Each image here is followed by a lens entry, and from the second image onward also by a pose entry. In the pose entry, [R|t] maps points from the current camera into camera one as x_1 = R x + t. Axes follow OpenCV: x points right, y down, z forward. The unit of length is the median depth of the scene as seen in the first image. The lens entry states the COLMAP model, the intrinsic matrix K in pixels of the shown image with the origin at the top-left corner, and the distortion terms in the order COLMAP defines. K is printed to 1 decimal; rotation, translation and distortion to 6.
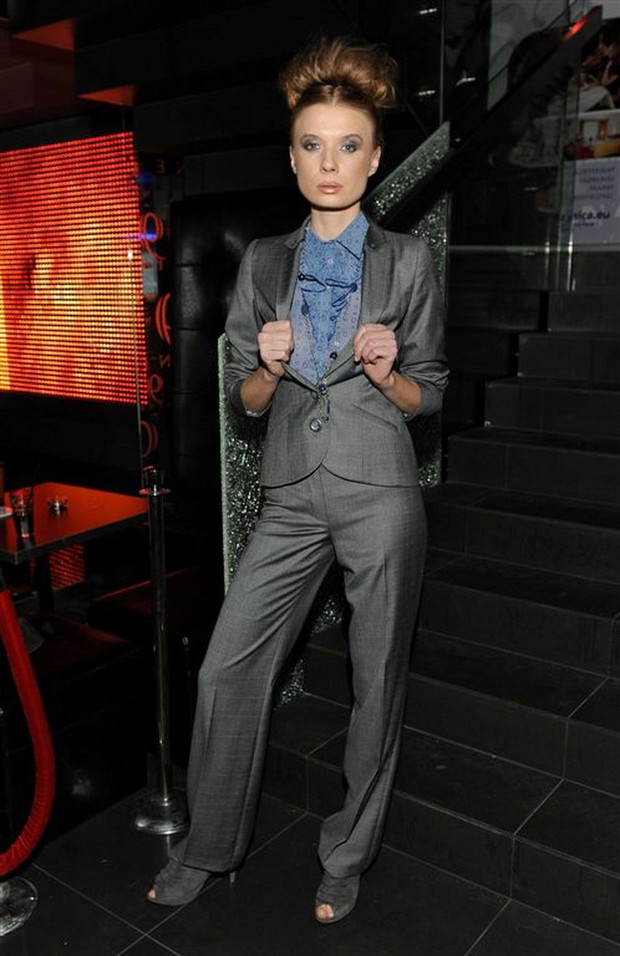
lens RADIAL K [[897.2, 0, 310.0], [0, 897.2, 511.4], [0, 0, 1]] dist [-0.017944, 0.000924]
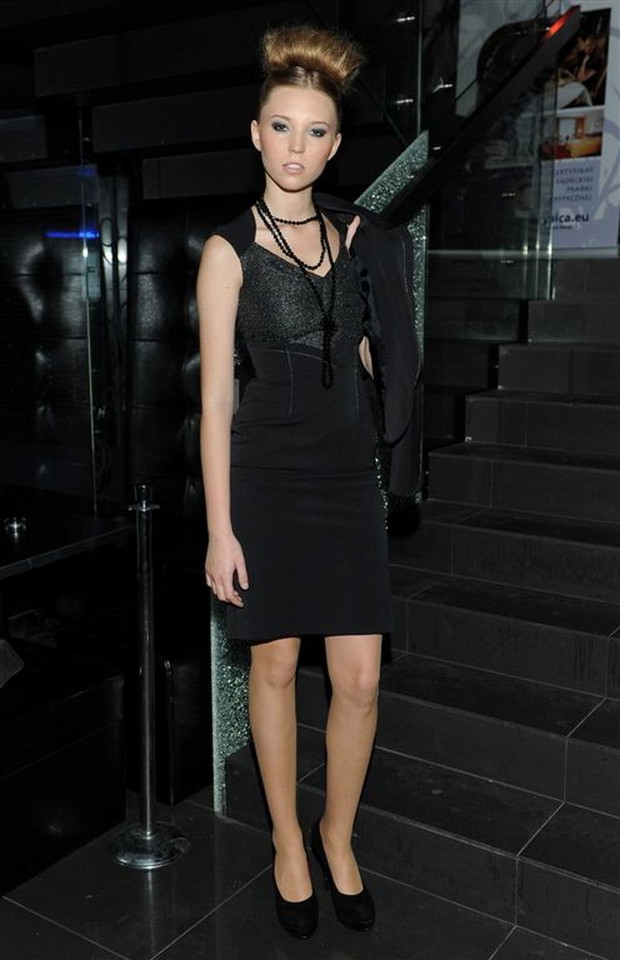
lens RADIAL K [[1033.7, 0, 278.8], [0, 1033.7, 479.2], [0, 0, 1]] dist [0.022387, 0.030011]
pose [[0.999449, -0.004817, 0.032841, -0.041173], [0.006833, 0.998080, -0.061562, 0.011367], [-0.032482, 0.061753, 0.997563, -0.090986]]
